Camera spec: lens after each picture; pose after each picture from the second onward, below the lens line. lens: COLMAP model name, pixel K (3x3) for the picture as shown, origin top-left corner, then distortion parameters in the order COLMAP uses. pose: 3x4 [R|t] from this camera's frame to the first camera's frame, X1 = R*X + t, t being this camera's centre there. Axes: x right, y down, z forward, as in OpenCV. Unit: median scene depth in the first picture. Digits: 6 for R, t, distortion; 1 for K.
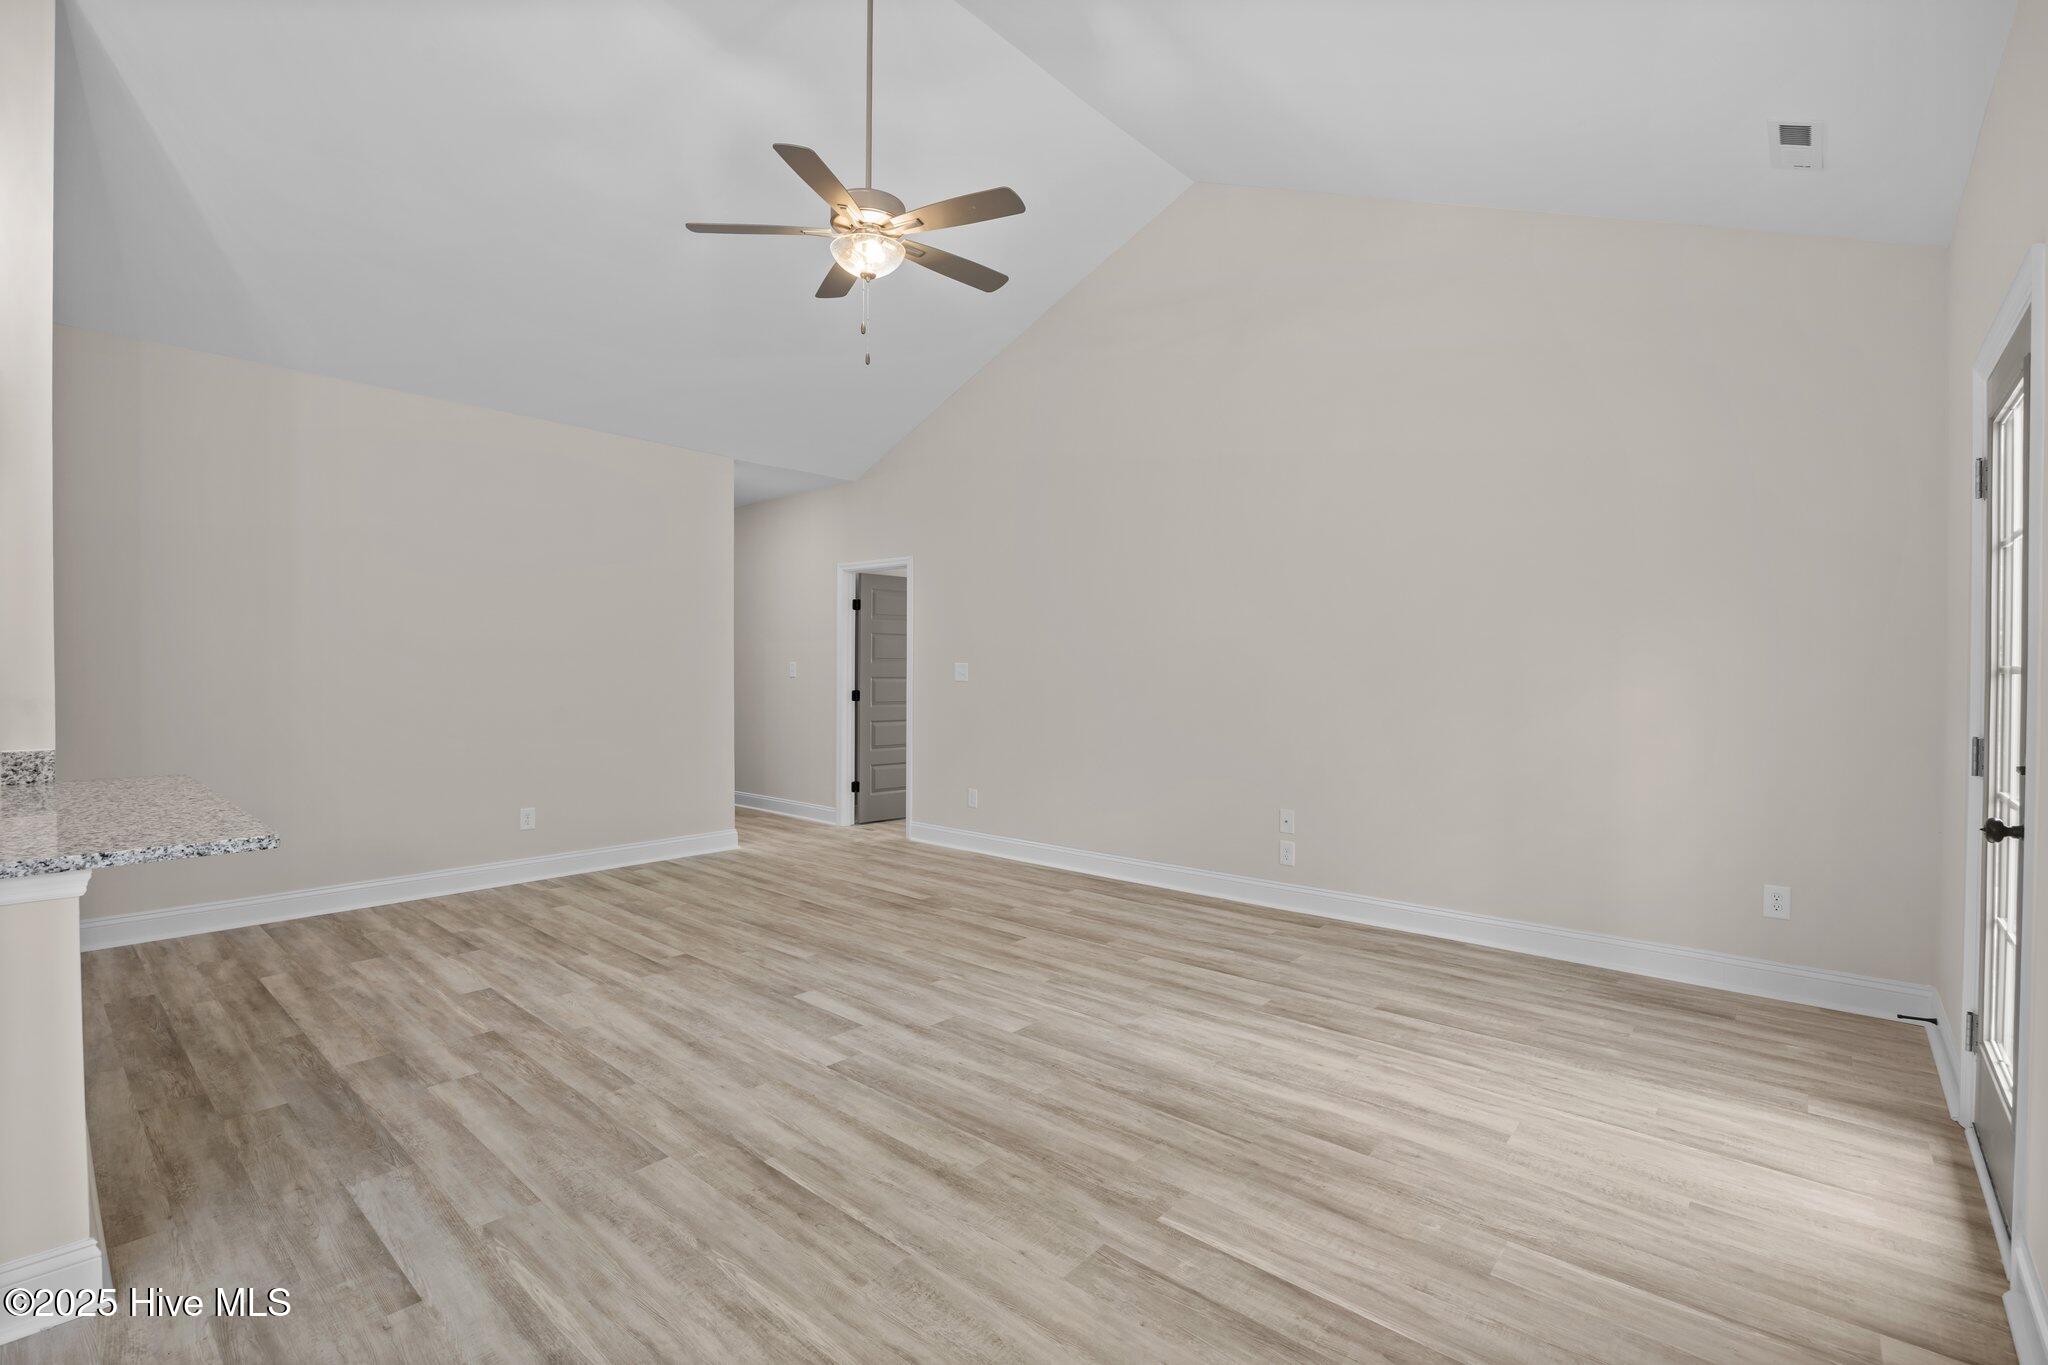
lens RADIAL K [[922.9, 0, 1015.0], [0, 922.9, 680.9], [0, 0, 1]] dist [-0.012046, 0.000236]
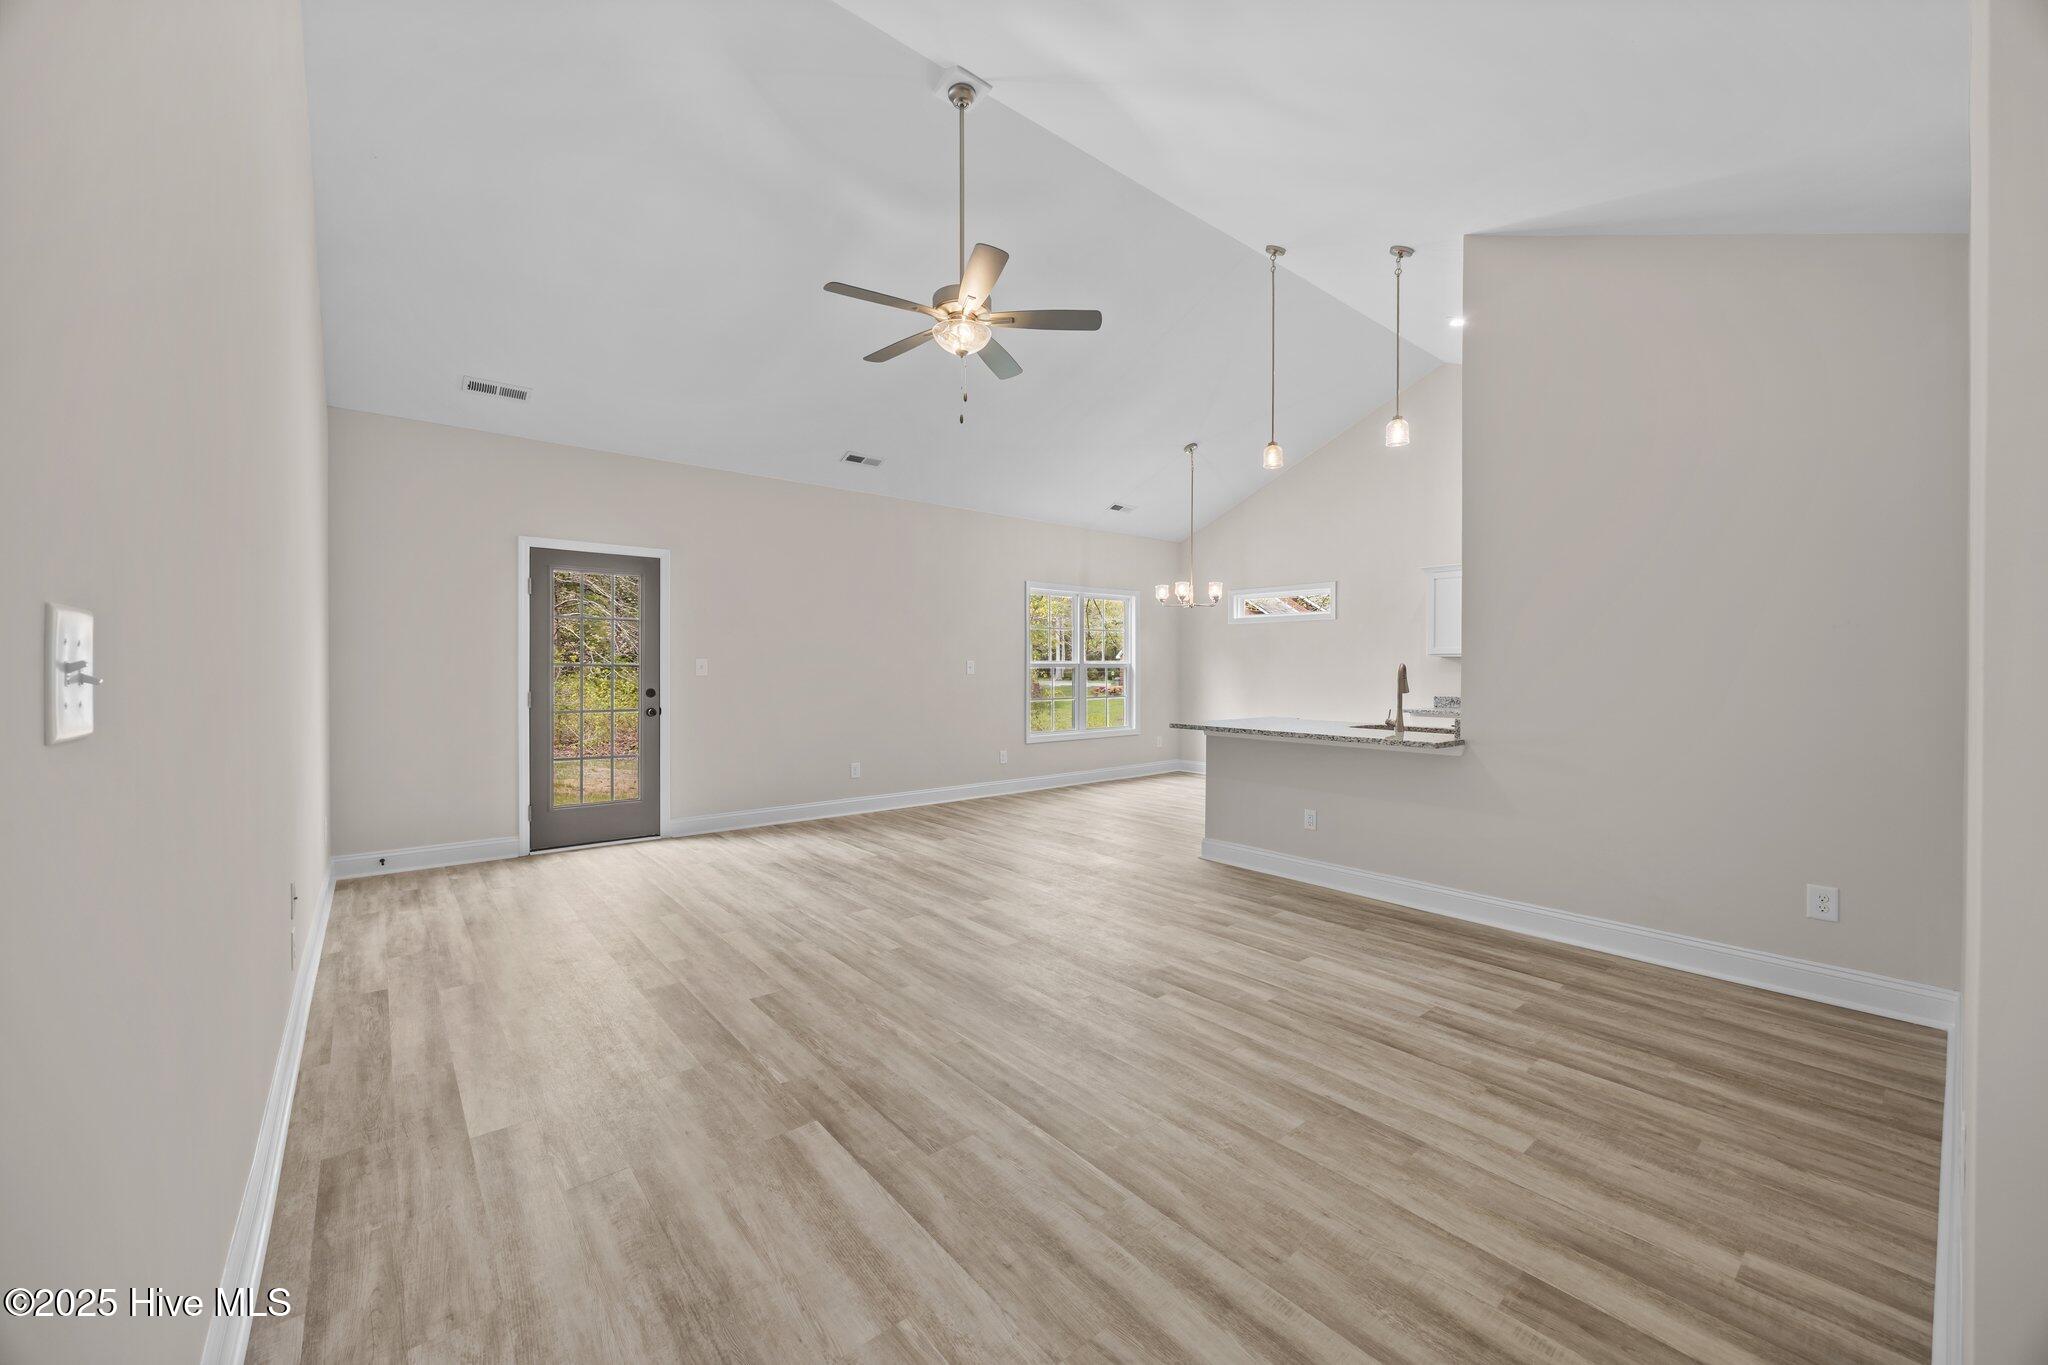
lens RADIAL K [[778.5, 0, 1042.1], [0, 778.5, 670.3], [0, 0, 1]] dist [-0.001124, 0.000012]
pose [[-0.992682, -0.006011, 0.120609, -0.436294], [-0.004668, 0.999924, 0.011414, -0.023332], [-0.120668, 0.010768, -0.992635, 2.240578]]
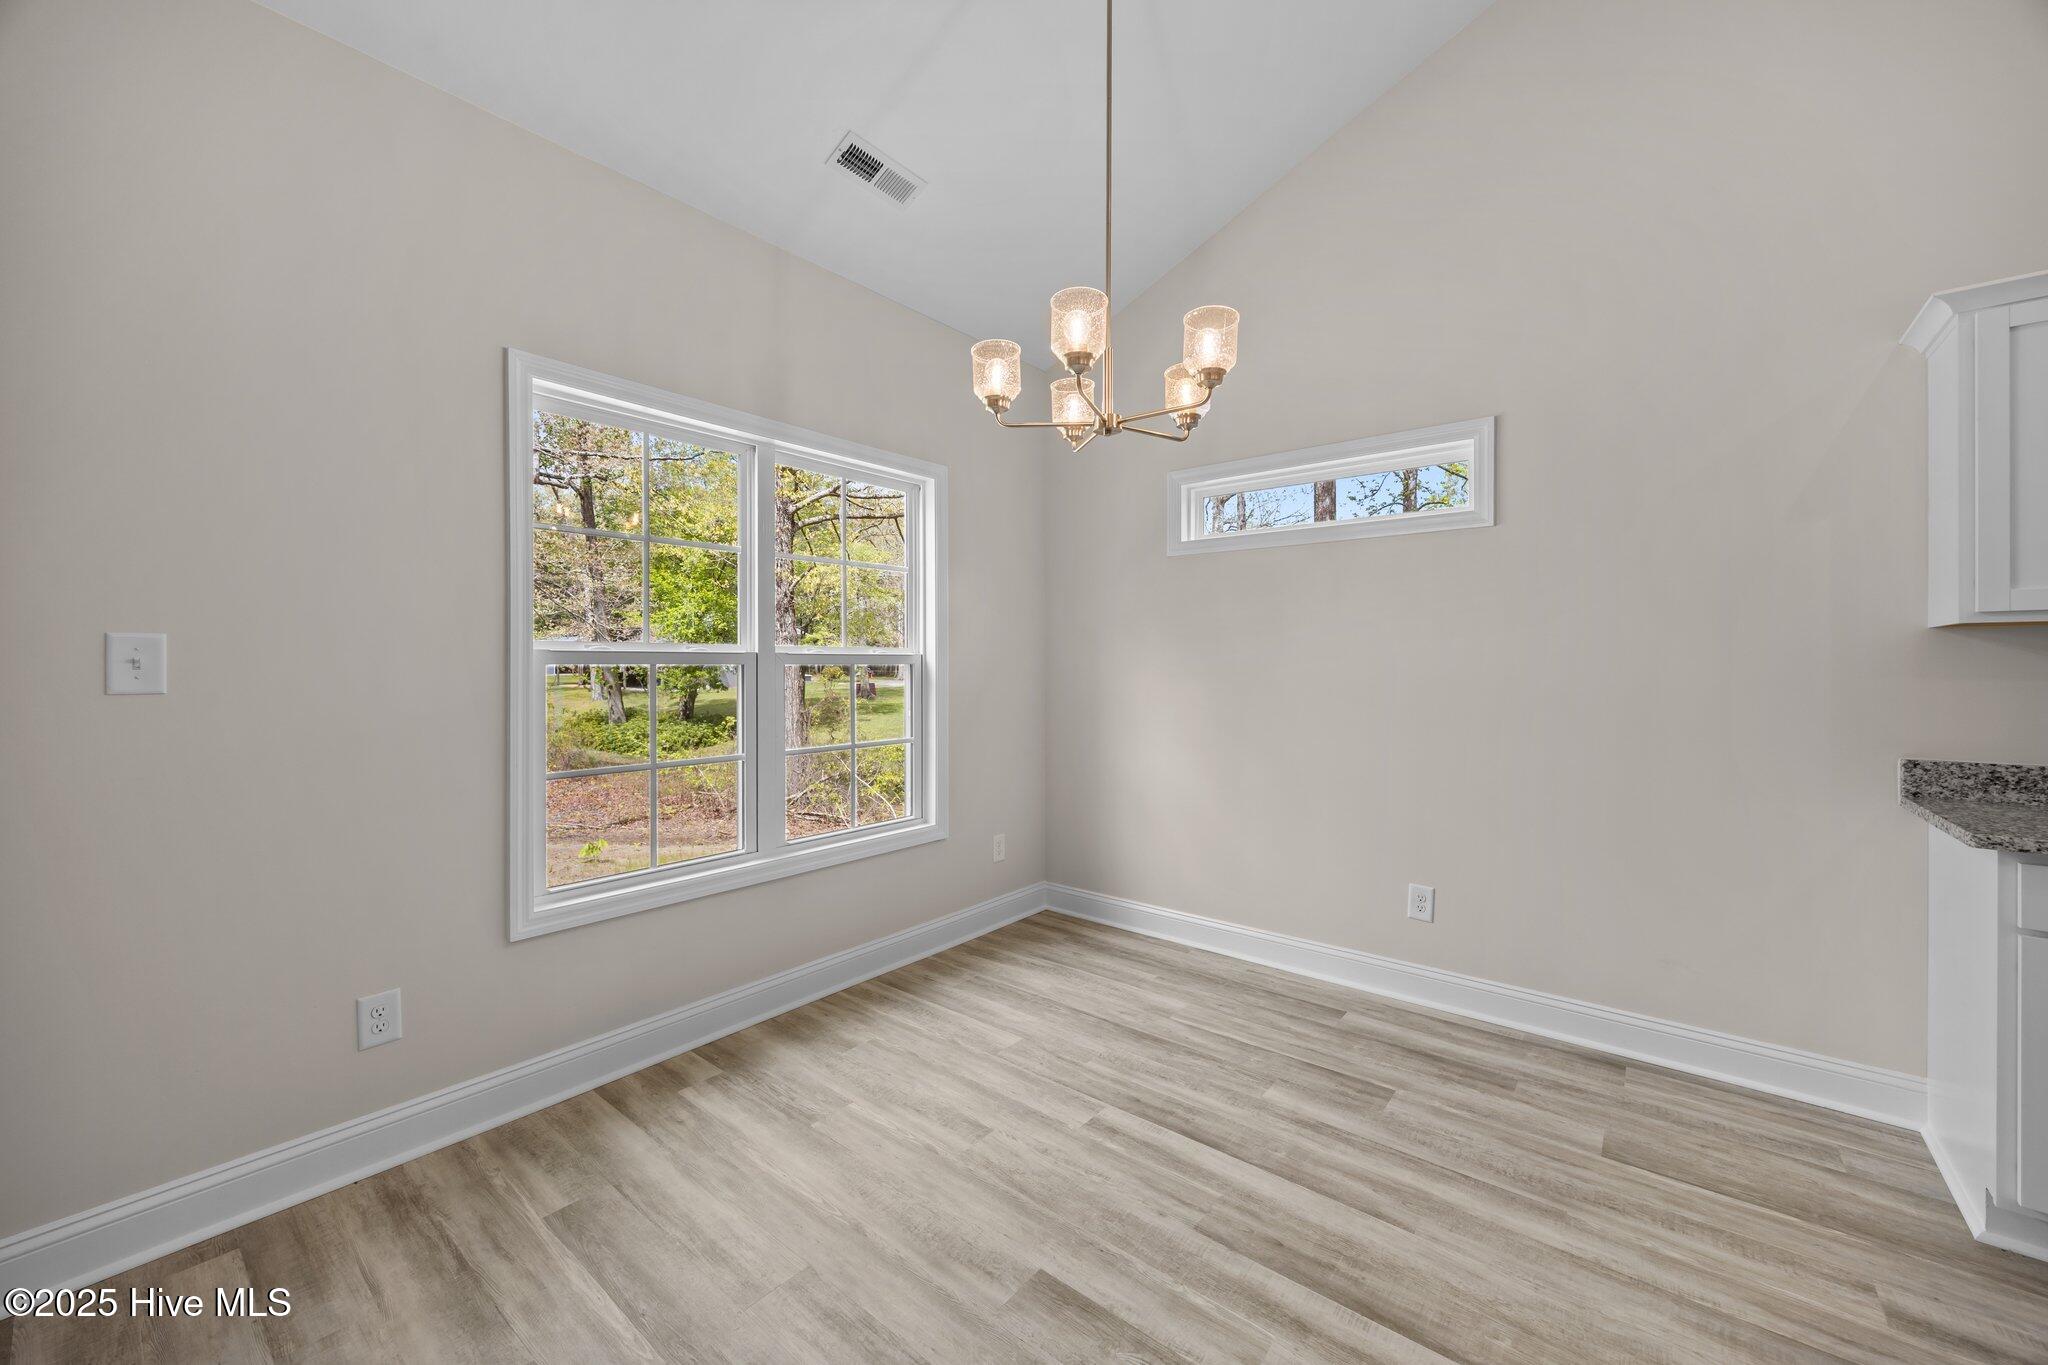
lens RADIAL K [[790.2, 0, 1023.4], [0, 790.2, 673.6], [0, 0, 1]] dist [-0.000348, -0.000255]
pose [[-0.998983, -0.006122, -0.044665, -0.506421], [-0.006868, 0.999840, 0.016547, -0.008477], [0.044557, 0.016837, -0.998865, 0.466507]]
